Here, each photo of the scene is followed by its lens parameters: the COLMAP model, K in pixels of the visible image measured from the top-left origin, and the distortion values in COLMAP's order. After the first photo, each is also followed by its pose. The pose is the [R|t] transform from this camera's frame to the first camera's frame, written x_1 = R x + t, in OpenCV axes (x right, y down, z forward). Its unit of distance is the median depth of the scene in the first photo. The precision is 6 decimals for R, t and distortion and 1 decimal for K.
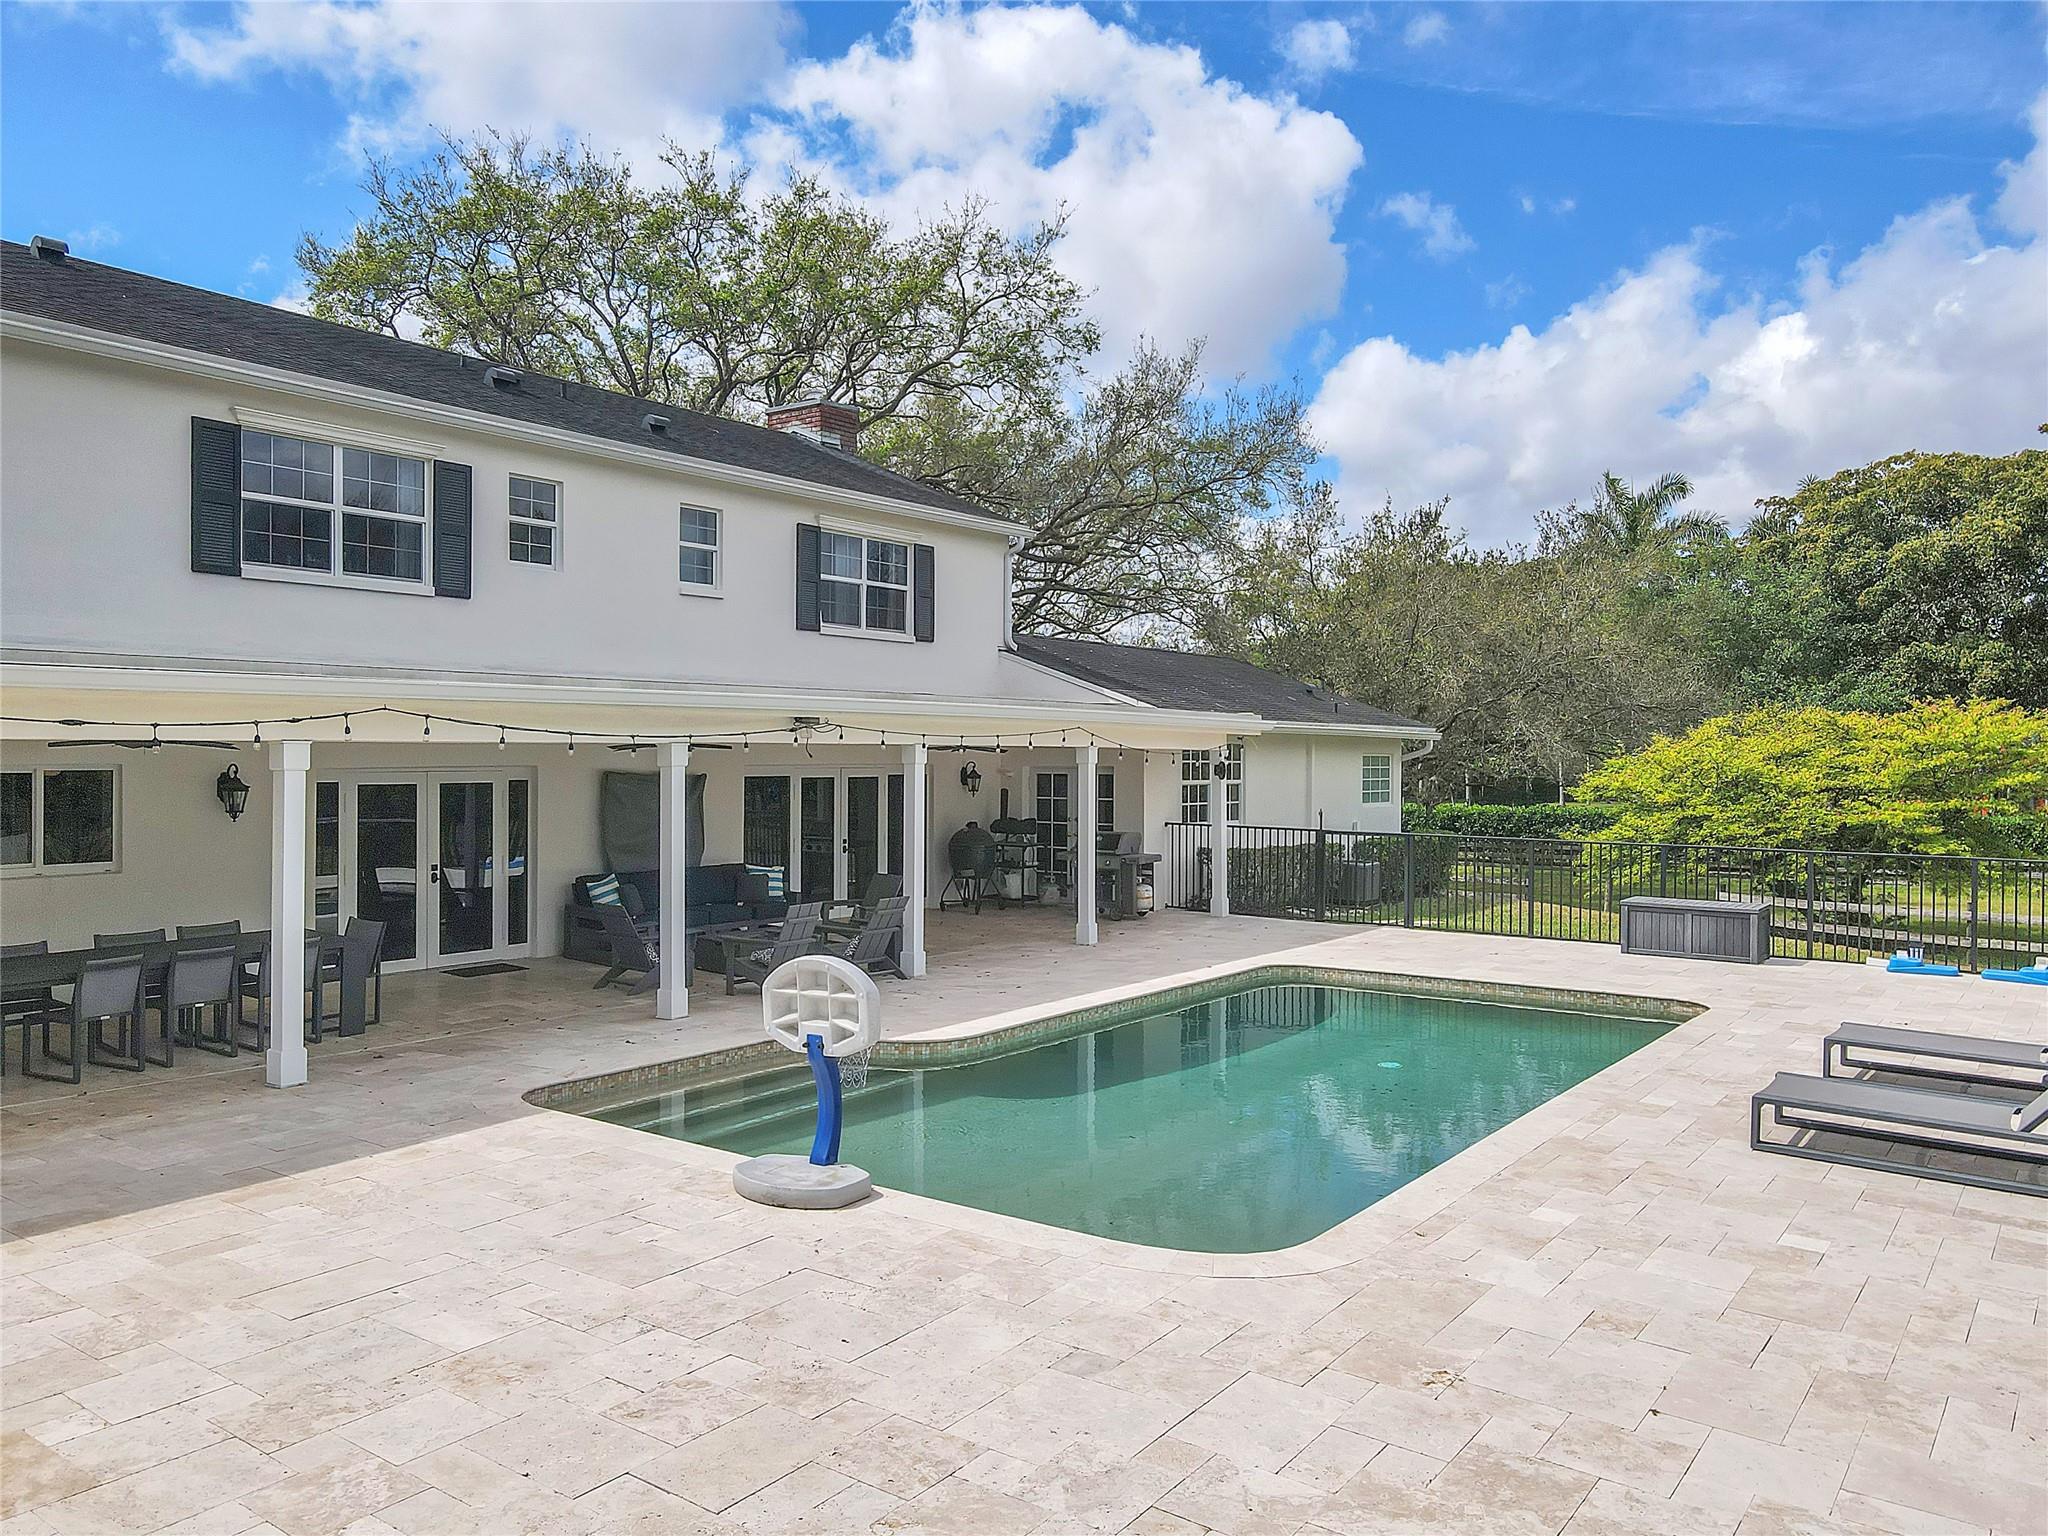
lens RADIAL K [[1503.4, 0, 1011.7], [0, 1503.4, 774.8], [0, 0, 1]] dist [0.008438, 0.004628]
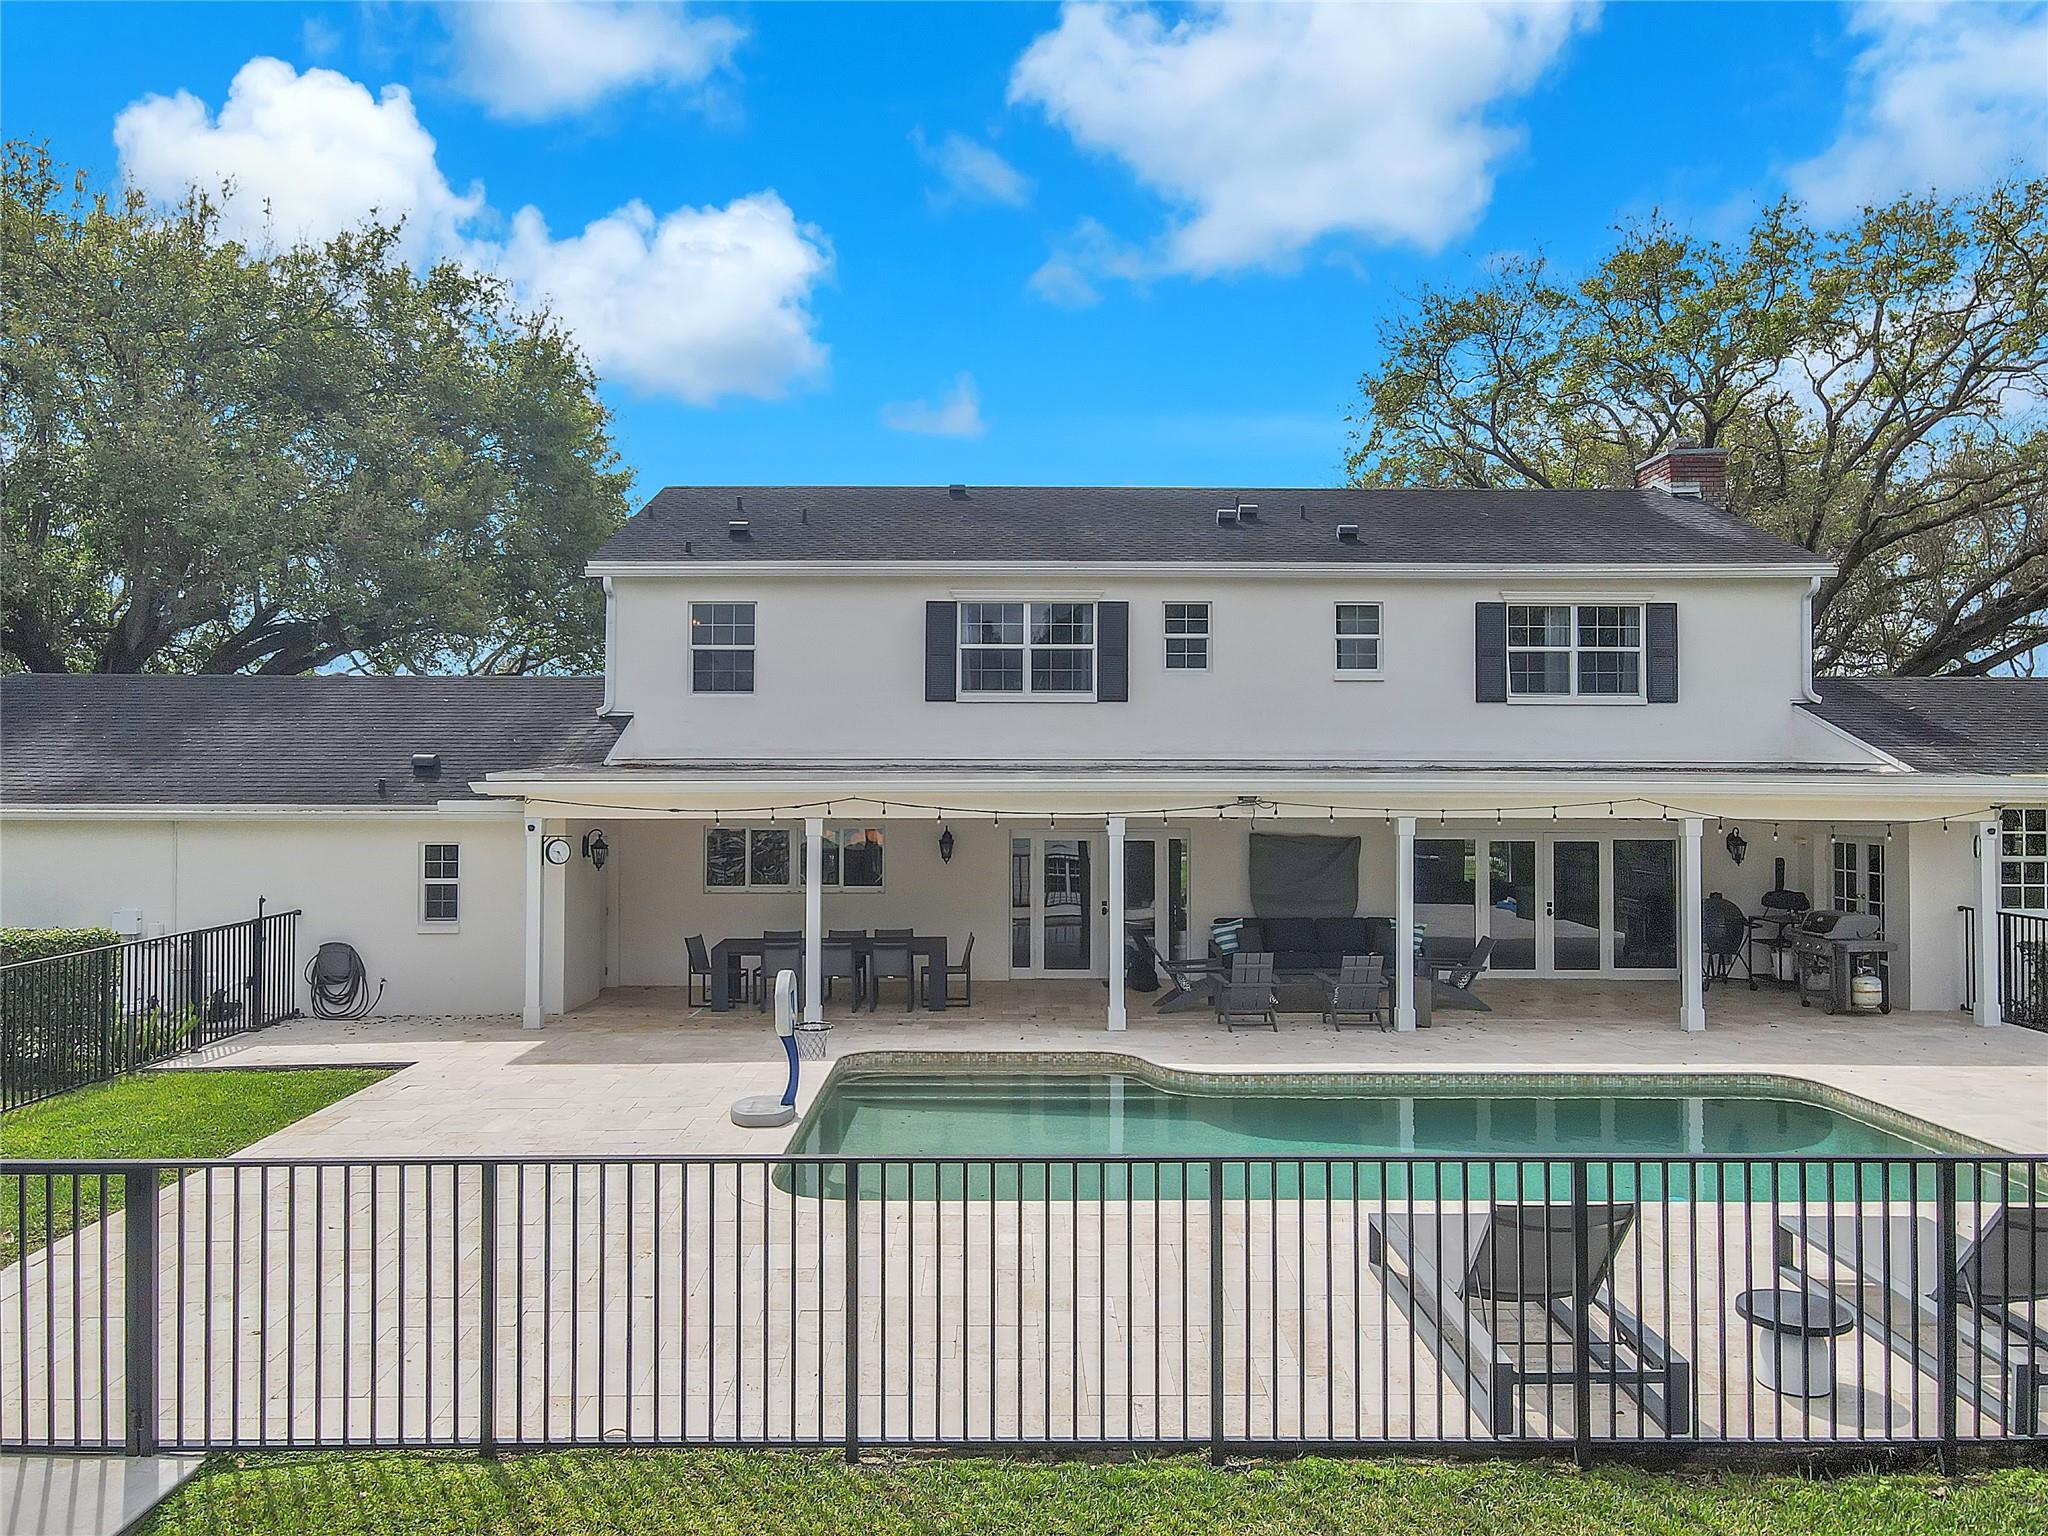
lens RADIAL K [[1501.0, 0, 1024.0], [0, 1501.0, 768.0], [0, 0, 1]] dist [0.002007, 0.037592]
pose [[0.611286, -0.012461, -0.791311, 0.566858], [-0.011771, 0.999622, -0.024835, -0.022686], [0.791322, 0.024496, 0.610909, 0.112764]]
